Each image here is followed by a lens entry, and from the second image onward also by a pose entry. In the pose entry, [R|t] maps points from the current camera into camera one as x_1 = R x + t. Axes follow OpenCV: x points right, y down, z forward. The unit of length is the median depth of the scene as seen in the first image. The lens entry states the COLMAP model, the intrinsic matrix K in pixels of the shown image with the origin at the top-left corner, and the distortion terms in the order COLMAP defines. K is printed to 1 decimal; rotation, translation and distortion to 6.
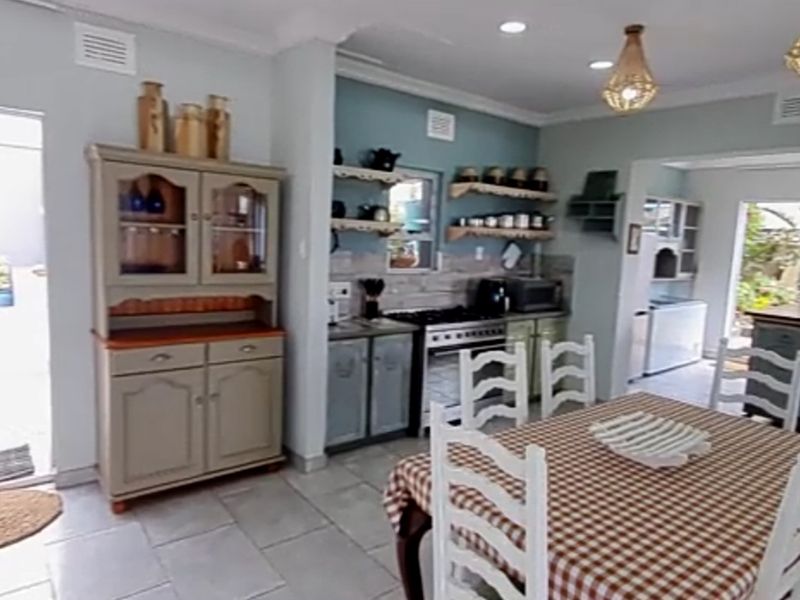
lens RADIAL K [[526.8, 0, 416.9], [0, 526.8, 300.9], [0, 0, 1]] dist [-0.007186, -0.000947]
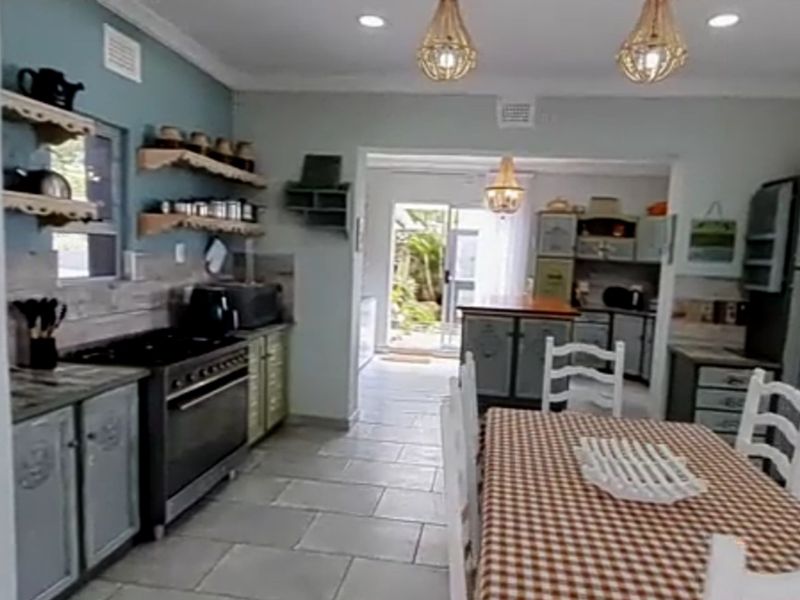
lens RADIAL K [[546.7, 0, 418.7], [0, 546.7, 317.4], [0, 0, 1]] dist [0.007392, 0.001089]
pose [[0.724914, -0.089329, 0.683023, -0.171489], [0.068379, 0.995990, 0.057688, -0.024977], [-0.685437, 0.004886, 0.728115, 0.249124]]
